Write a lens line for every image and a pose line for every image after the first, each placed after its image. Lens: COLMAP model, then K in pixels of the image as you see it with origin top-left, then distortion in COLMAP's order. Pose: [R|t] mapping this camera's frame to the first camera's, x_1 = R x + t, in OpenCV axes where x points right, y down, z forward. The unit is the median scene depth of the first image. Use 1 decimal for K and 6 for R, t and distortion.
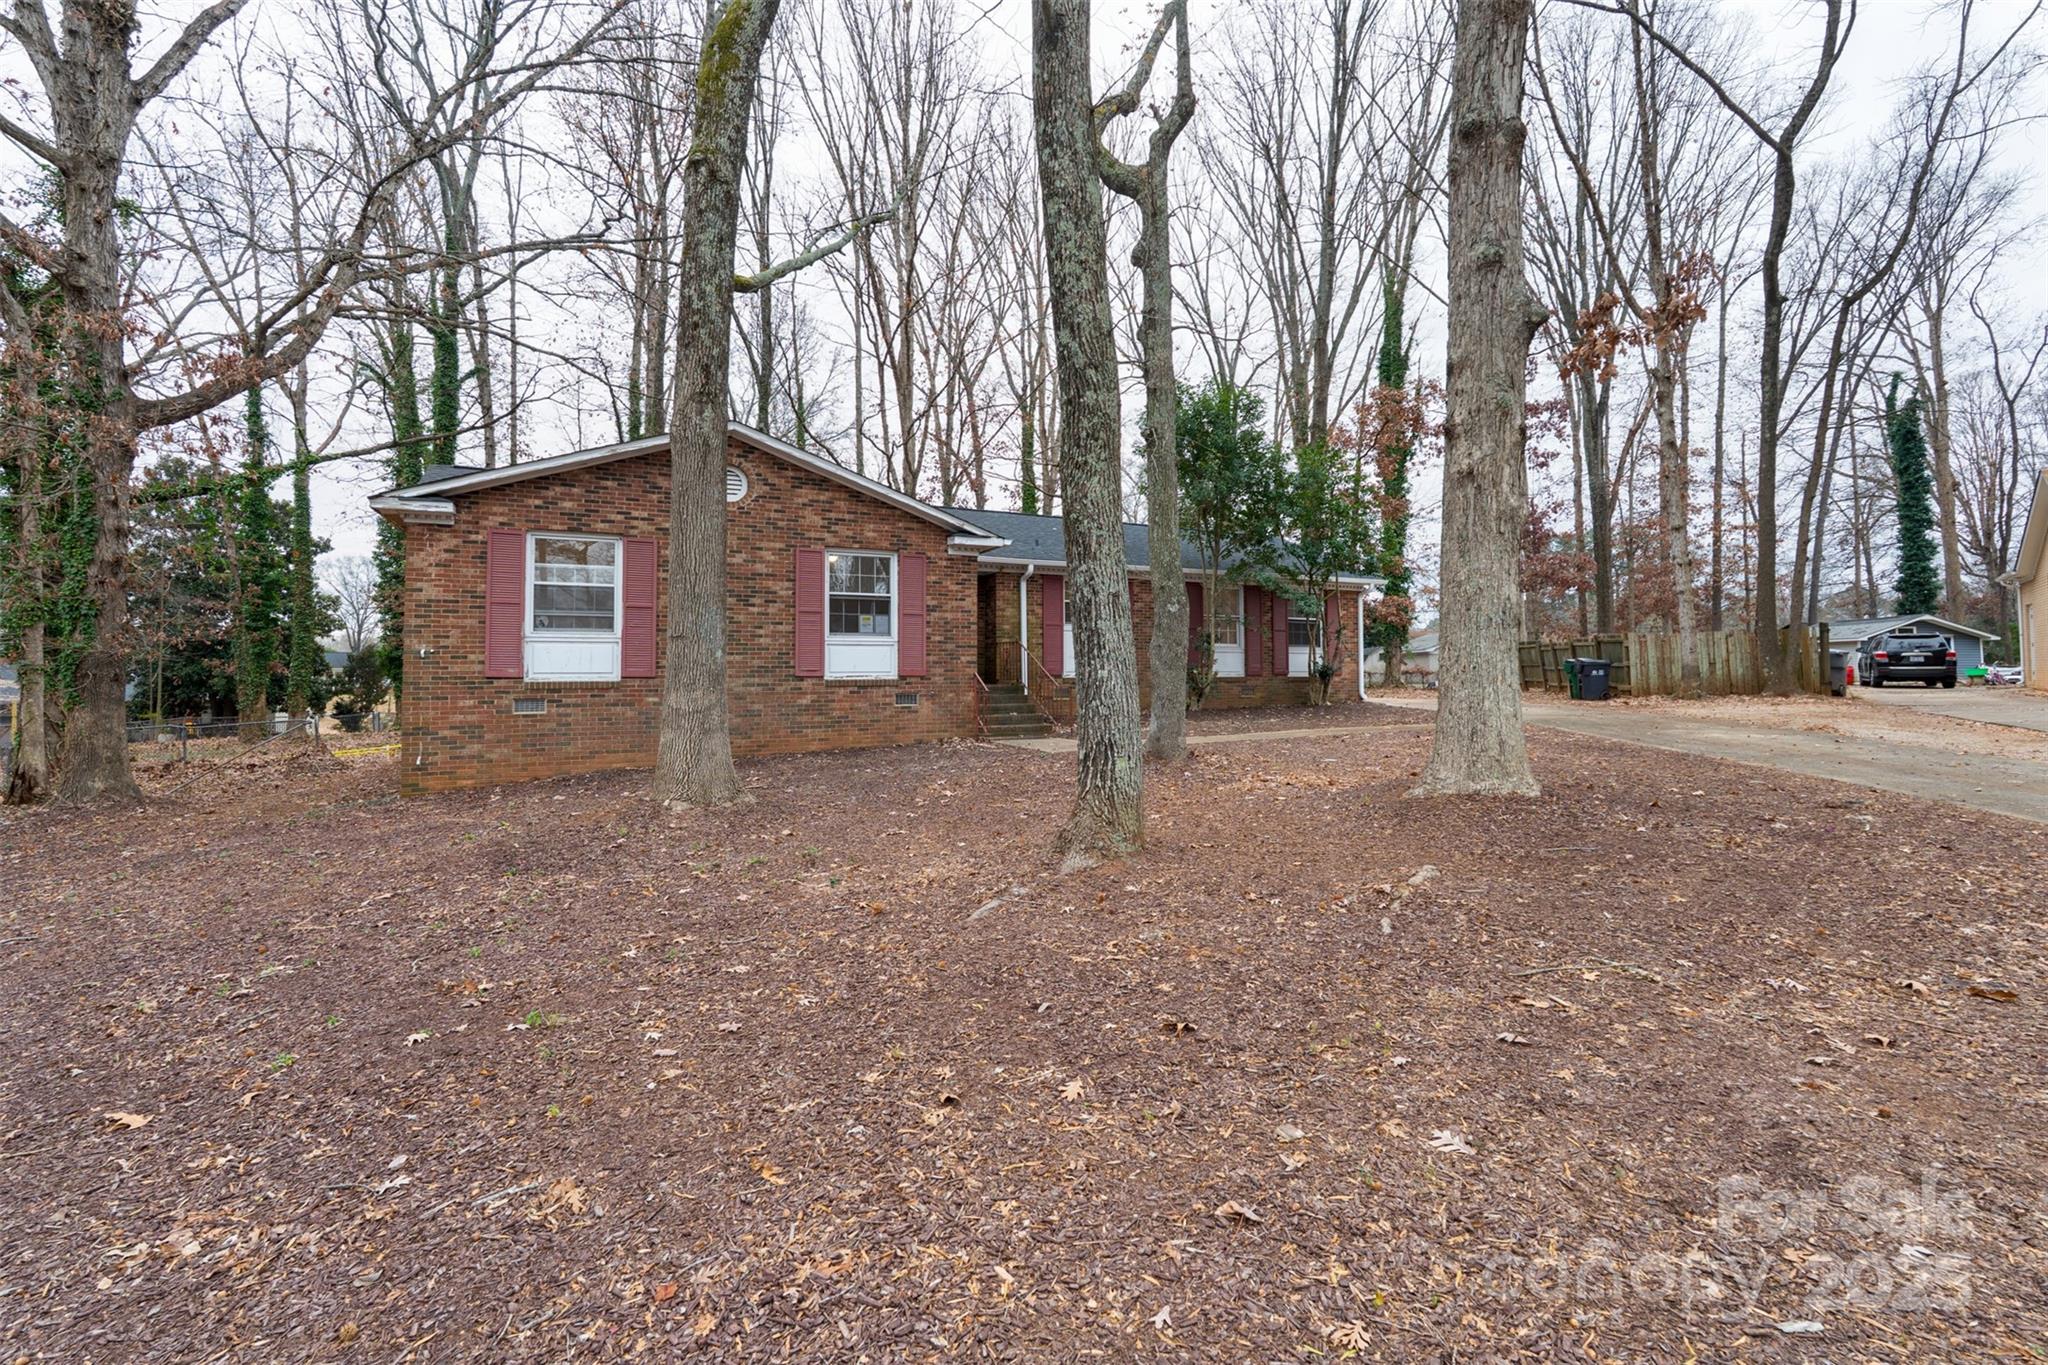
lens RADIAL K [[908.1, 0, 1043.0], [0, 908.1, 647.9], [0, 0, 1]] dist [-0.000646, 0.001247]
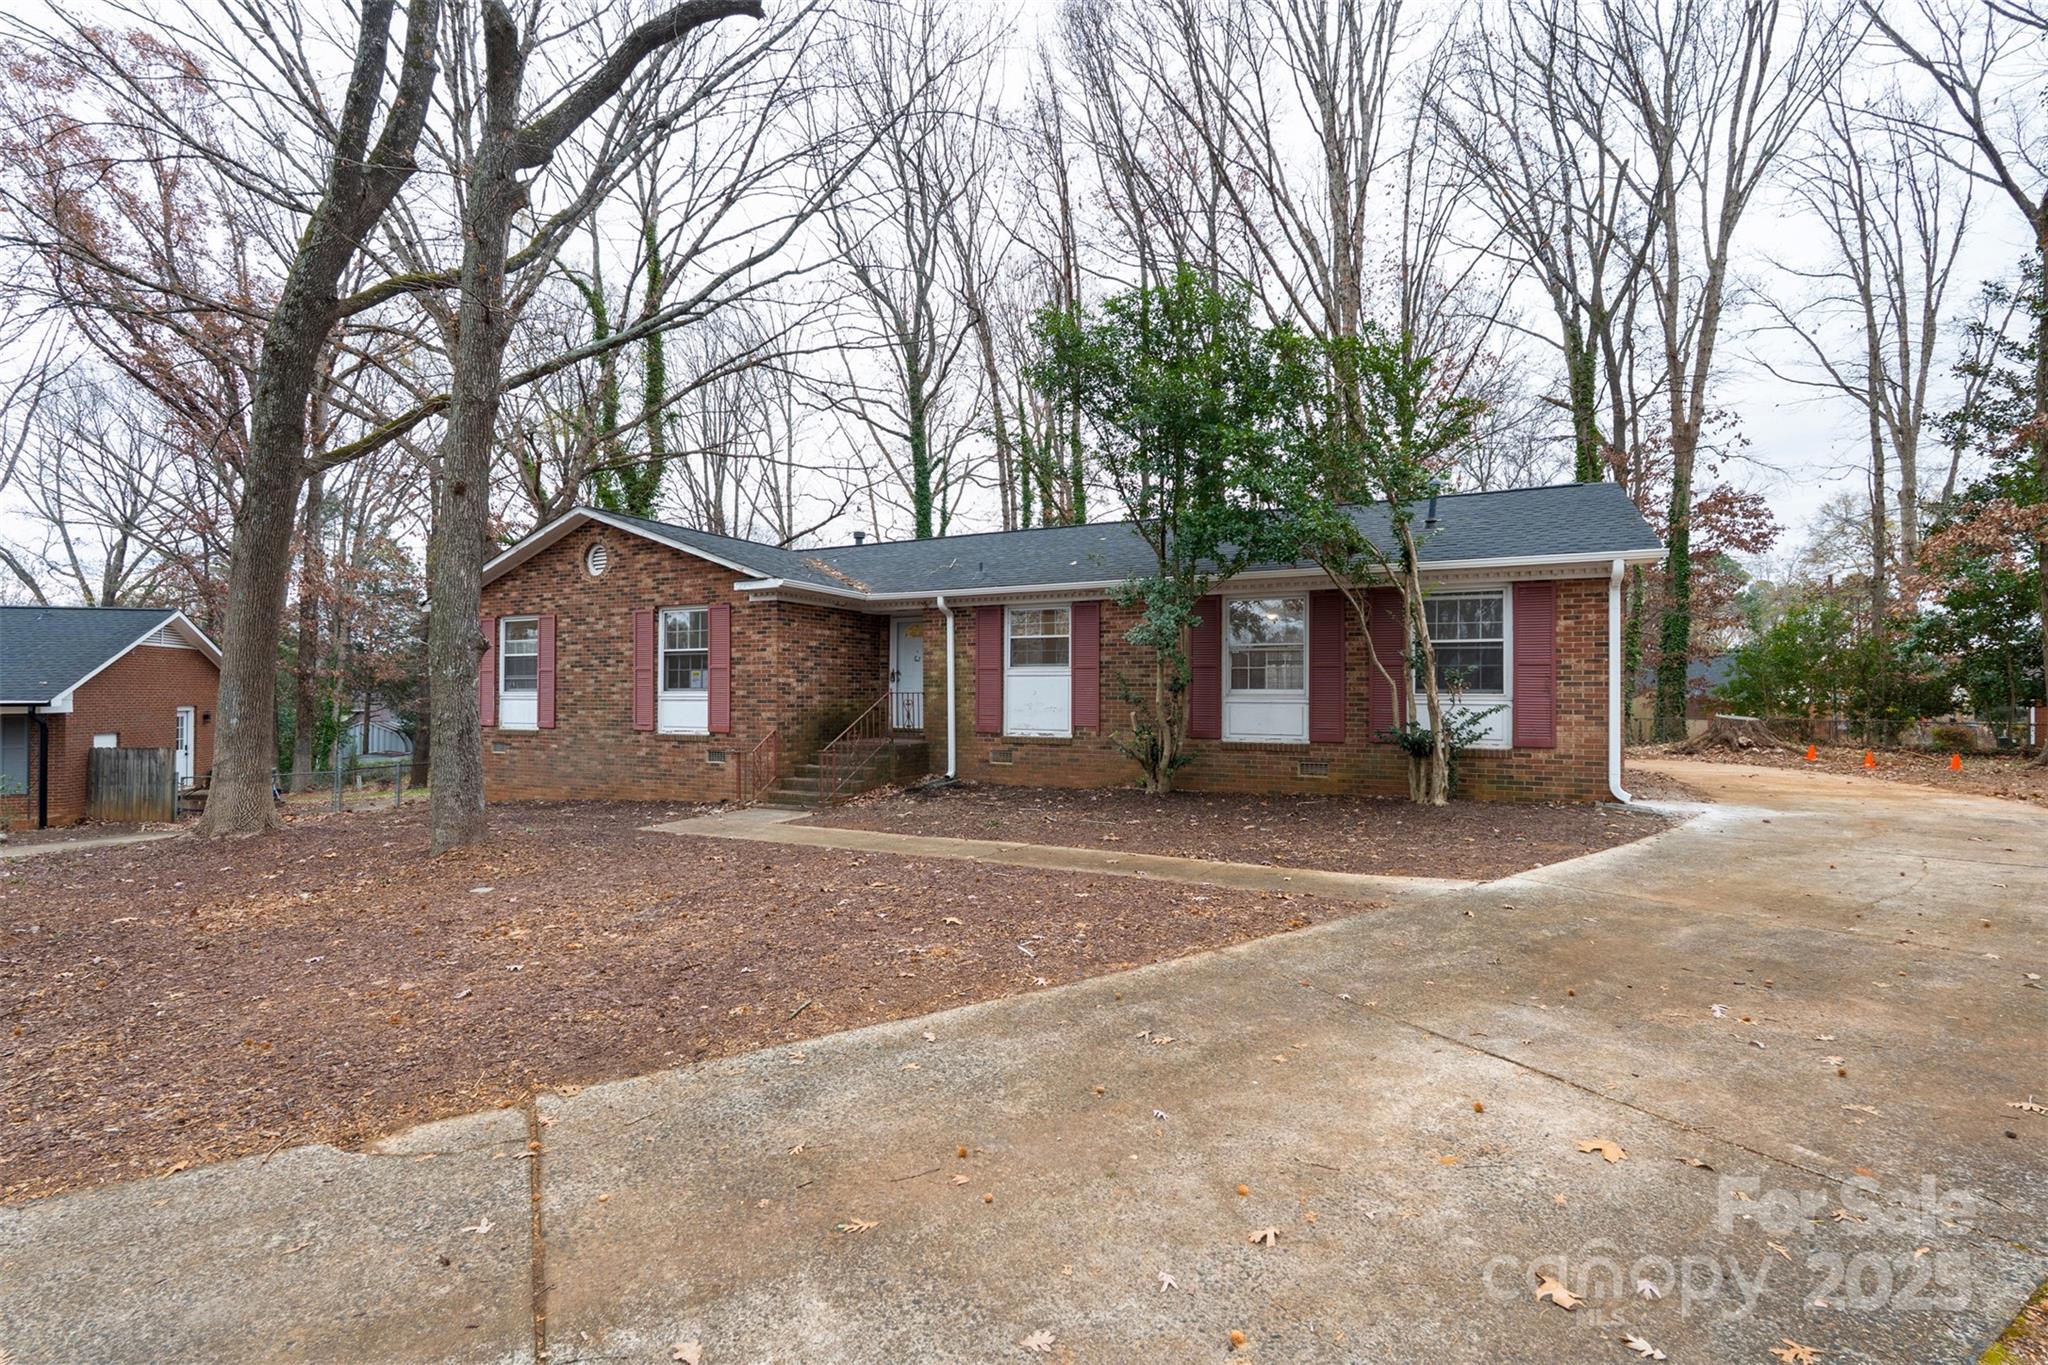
lens RADIAL K [[908.1, 0, 1023.9], [0, 908.1, 688.5], [0, 0, 1]] dist [-0.000646, 0.001247]
pose [[0.599193, -0.004633, -0.800591, 0.933619], [0.015691, 0.999859, 0.005957, -0.018256], [0.800451, -0.016131, 0.599182, 0.776862]]
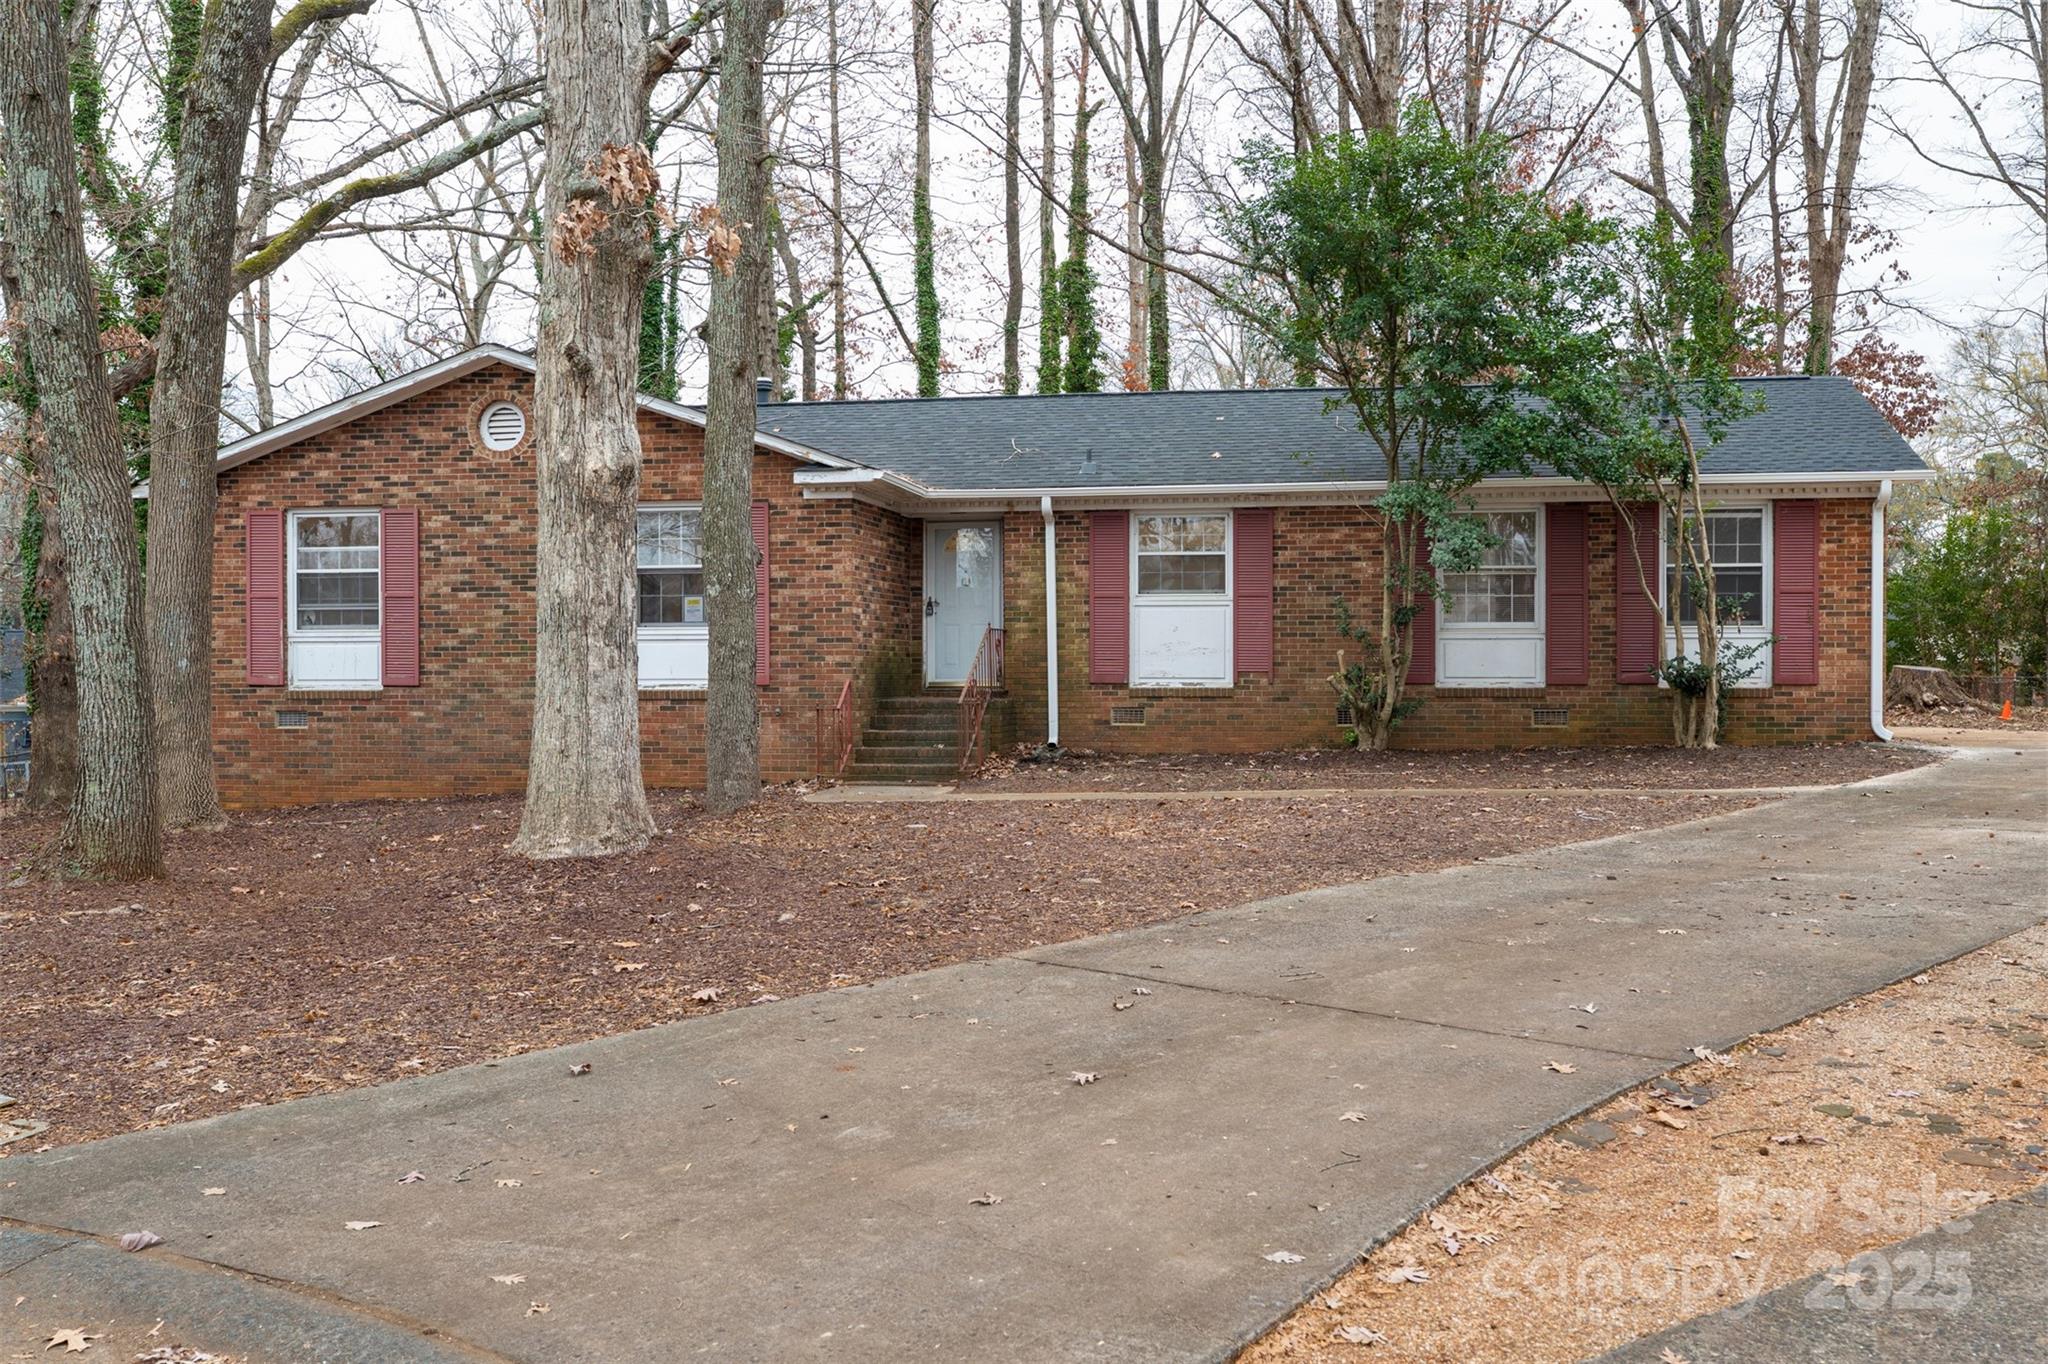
lens RADIAL K [[1944.8, 0, 1021.6], [0, 1944.8, 688.8], [0, 0, 1]] dist [0.029810, 0.000000]
pose [[0.802125, 0.004696, -0.597137, 0.999105], [0.016187, 0.999431, 0.029603, -0.006366], [0.596936, -0.033411, 0.801593, -0.039506]]
